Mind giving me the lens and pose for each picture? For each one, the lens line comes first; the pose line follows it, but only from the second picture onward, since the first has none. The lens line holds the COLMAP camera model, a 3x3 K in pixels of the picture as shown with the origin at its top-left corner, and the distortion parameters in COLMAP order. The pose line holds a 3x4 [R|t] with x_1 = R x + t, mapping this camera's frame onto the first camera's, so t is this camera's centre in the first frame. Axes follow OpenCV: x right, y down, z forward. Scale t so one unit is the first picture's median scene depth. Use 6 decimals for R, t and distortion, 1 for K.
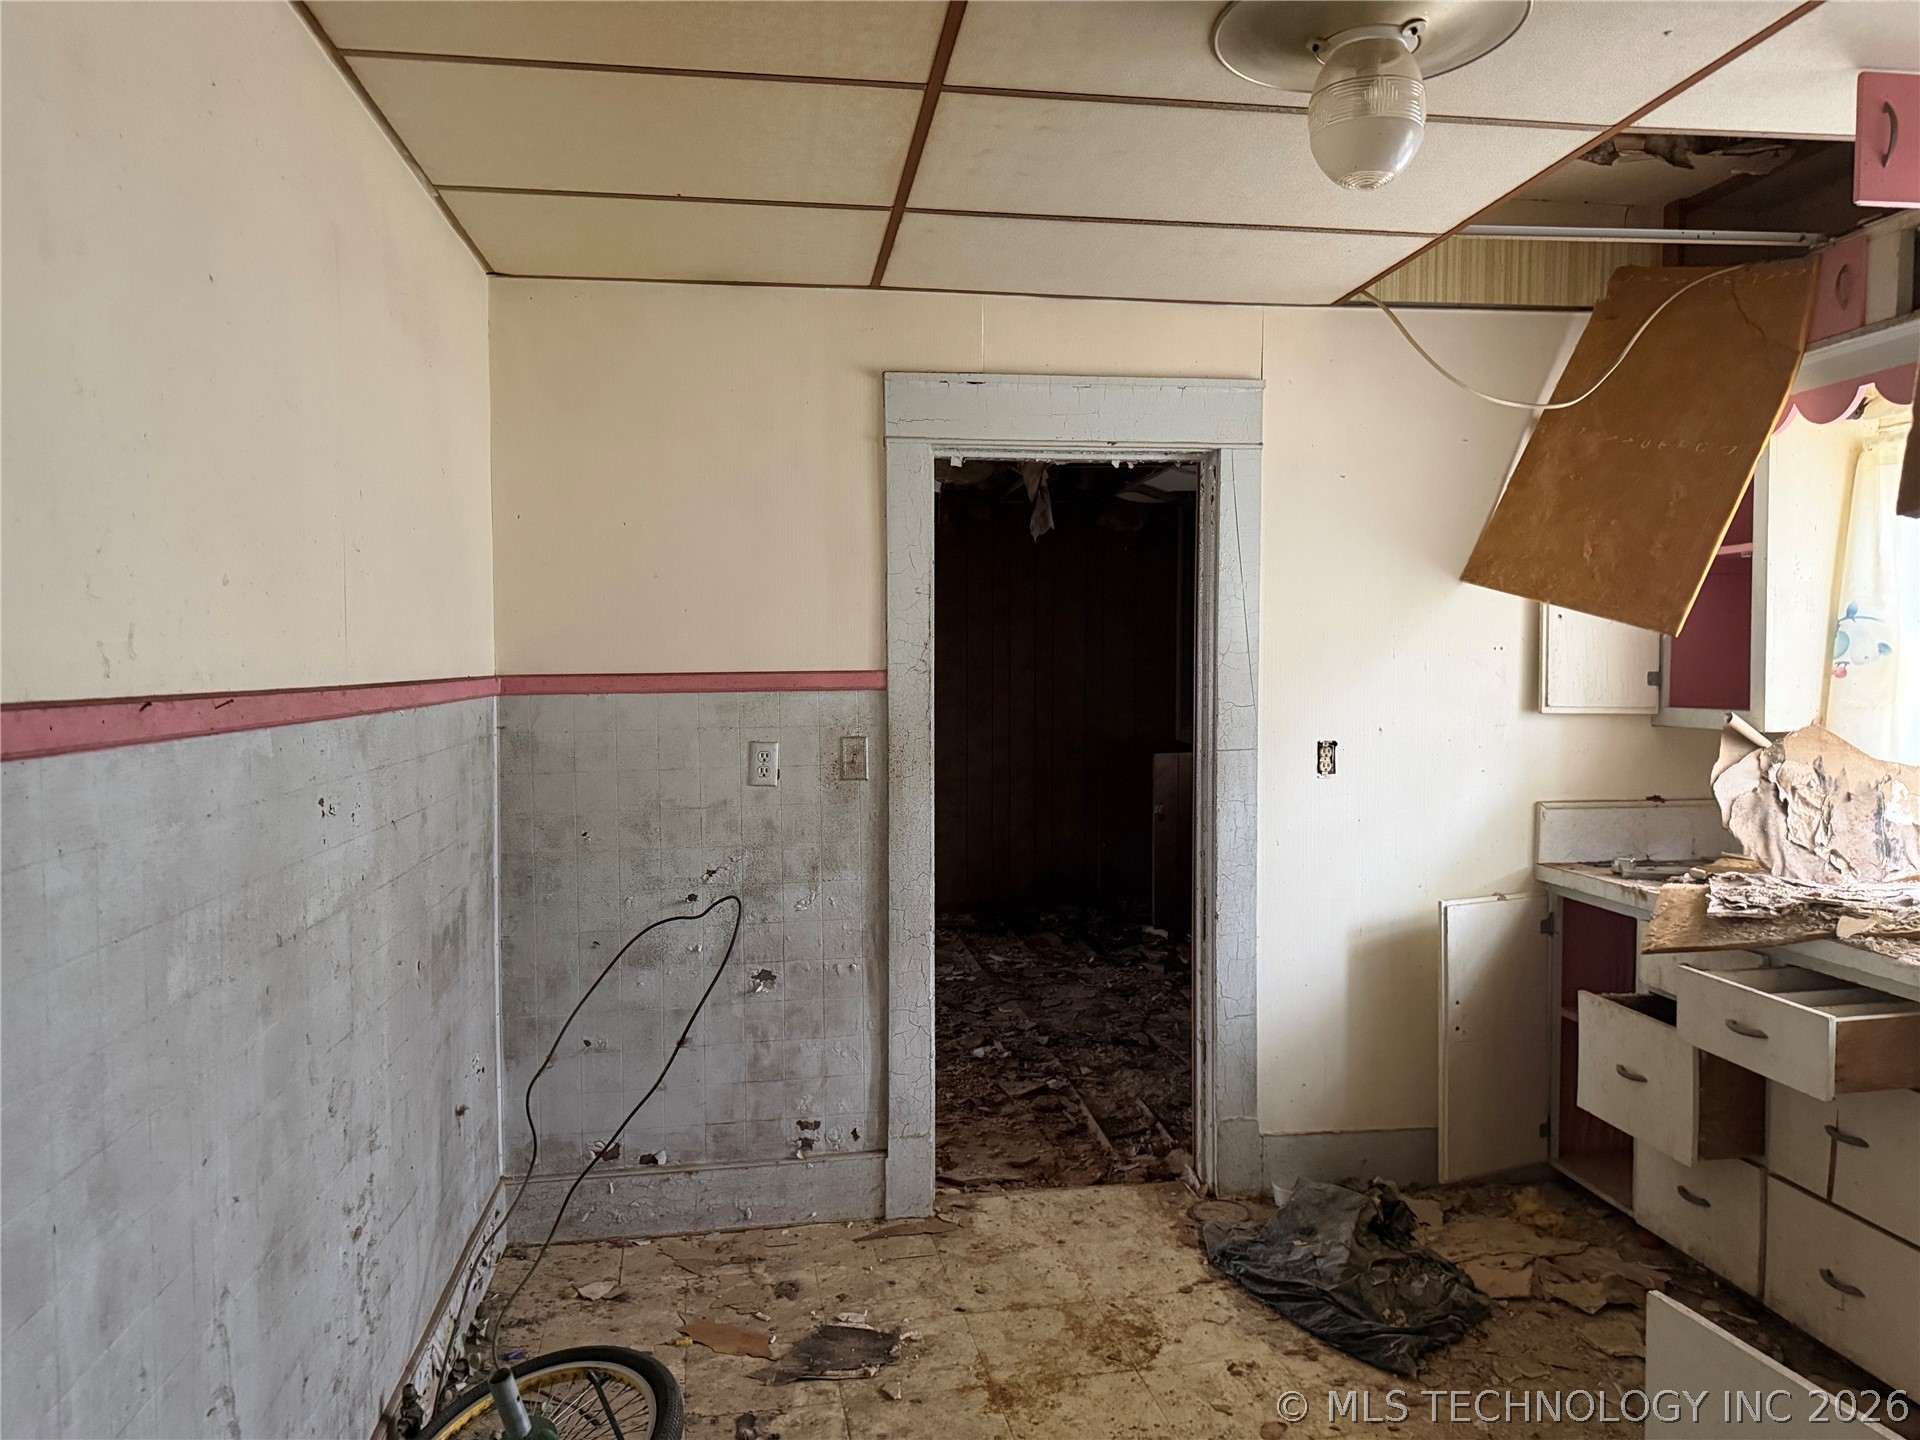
lens RADIAL K [[1356.4, 0, 994.2], [0, 1356.4, 649.4], [0, 0, 1]] dist [0.131297, -0.175039]
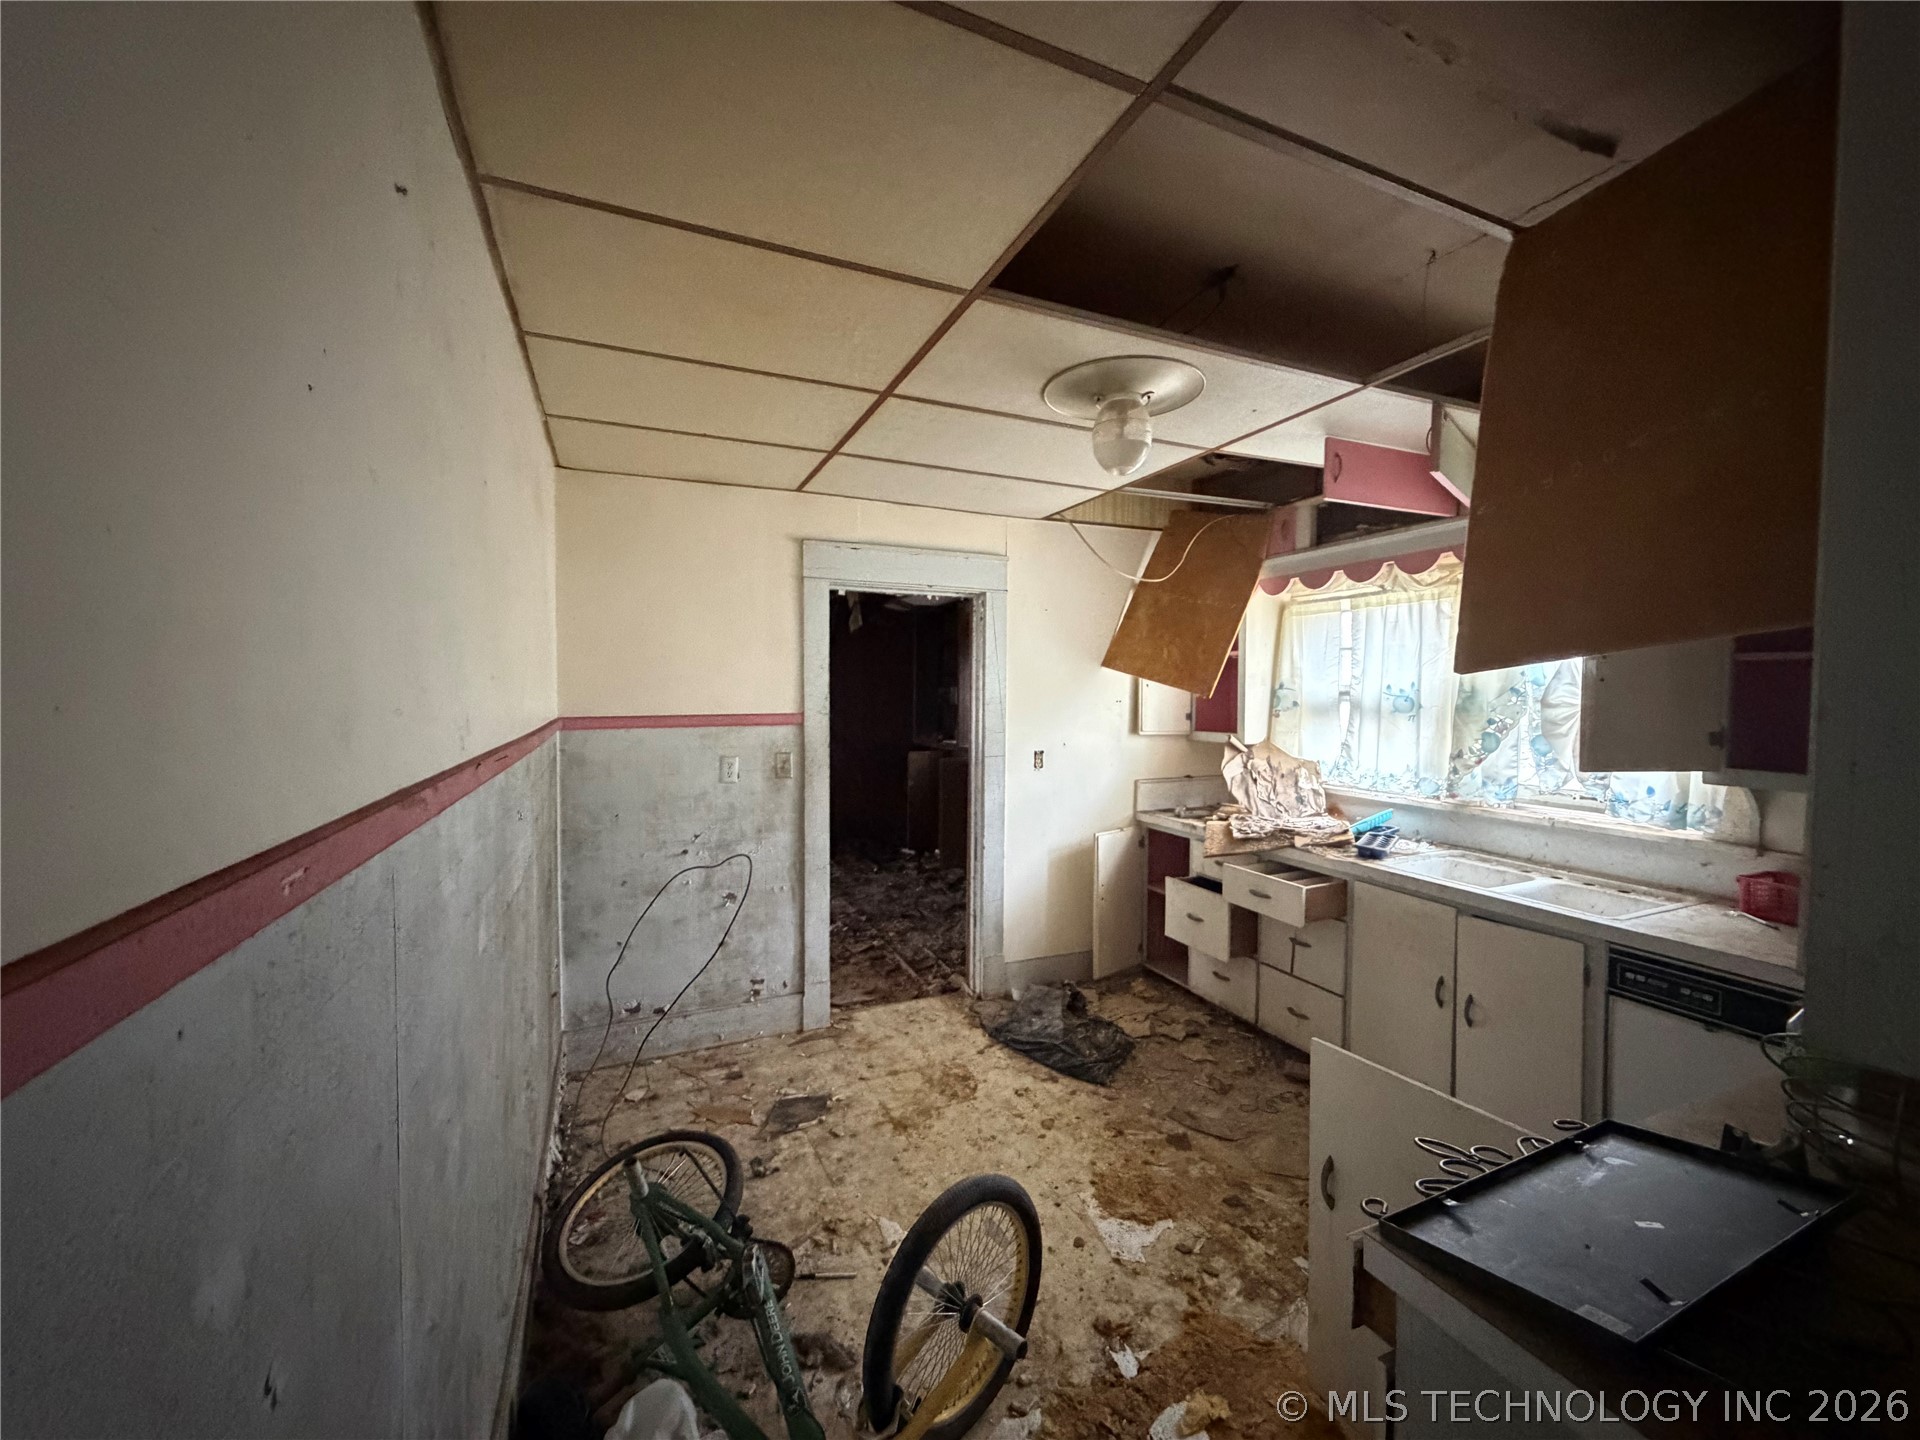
lens RADIAL K [[766.7, 0, 965.9], [0, 766.7, 683.6], [0, 0, 1]] dist [0.020189, 0.000148]
pose [[0.964710, 0.010880, 0.263088, -0.140760], [-0.010759, 0.999940, -0.001899, -0.023526], [-0.263093, -0.000999, 0.964770, 0.014894]]
